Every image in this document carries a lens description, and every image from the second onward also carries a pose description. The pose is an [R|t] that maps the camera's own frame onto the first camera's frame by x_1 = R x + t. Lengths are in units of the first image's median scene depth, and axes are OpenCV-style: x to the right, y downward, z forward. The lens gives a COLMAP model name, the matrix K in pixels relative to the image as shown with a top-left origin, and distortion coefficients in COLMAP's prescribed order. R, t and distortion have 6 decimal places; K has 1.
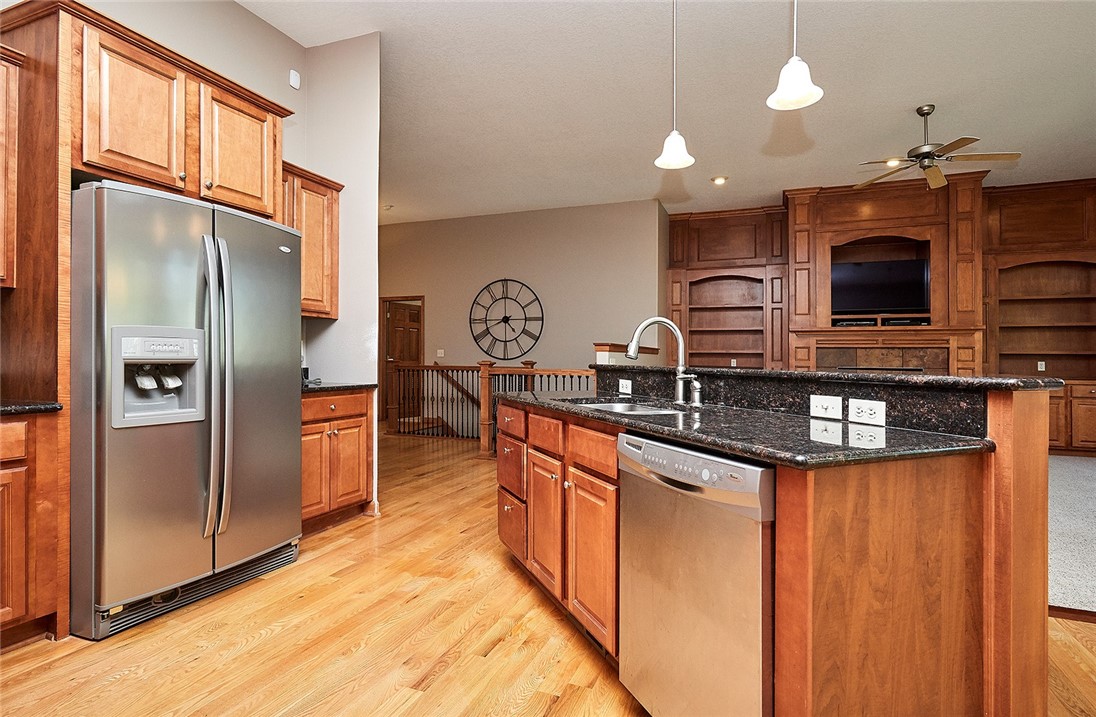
lens RADIAL K [[588.6, 0, 546.0], [0, 588.6, 357.2], [0, 0, 1]] dist [-0.005655, -0.001474]
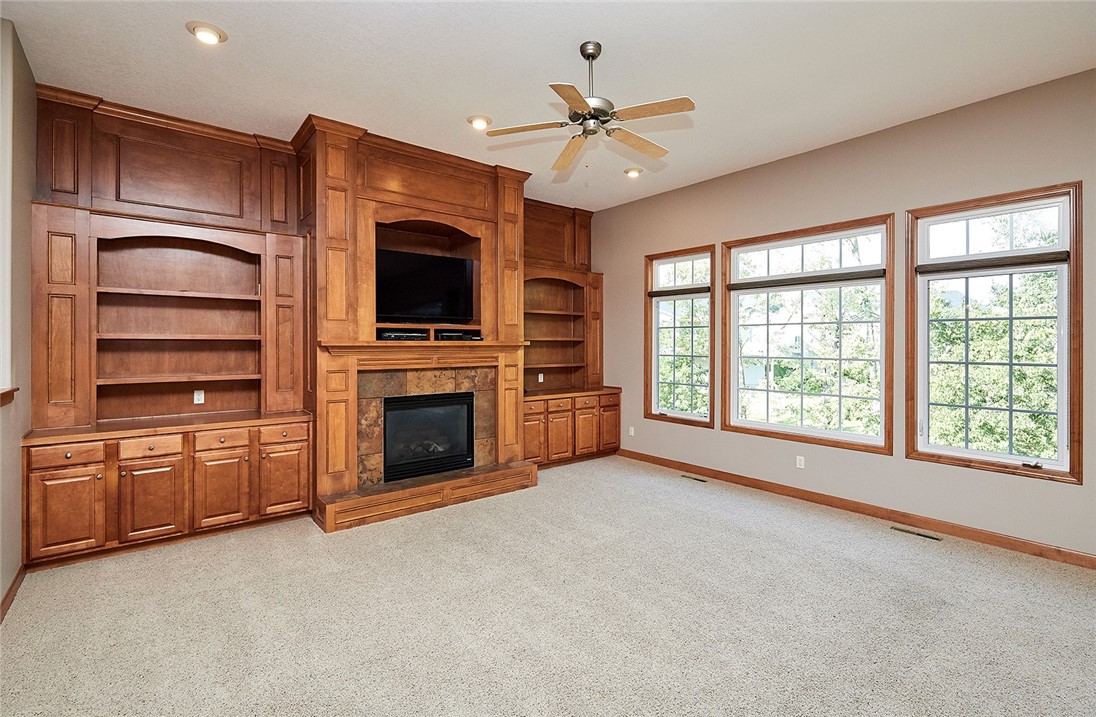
lens RADIAL K [[514.5, 0, 567.2], [0, 514.5, 342.3], [0, 0, 1]] dist [0.003269, 0.000502]
pose [[0.478479, -0.003661, 0.878091, 0.066279], [-0.003077, 0.999978, 0.005845, -0.054521], [-0.878093, -0.005498, 0.478458, 0.529716]]
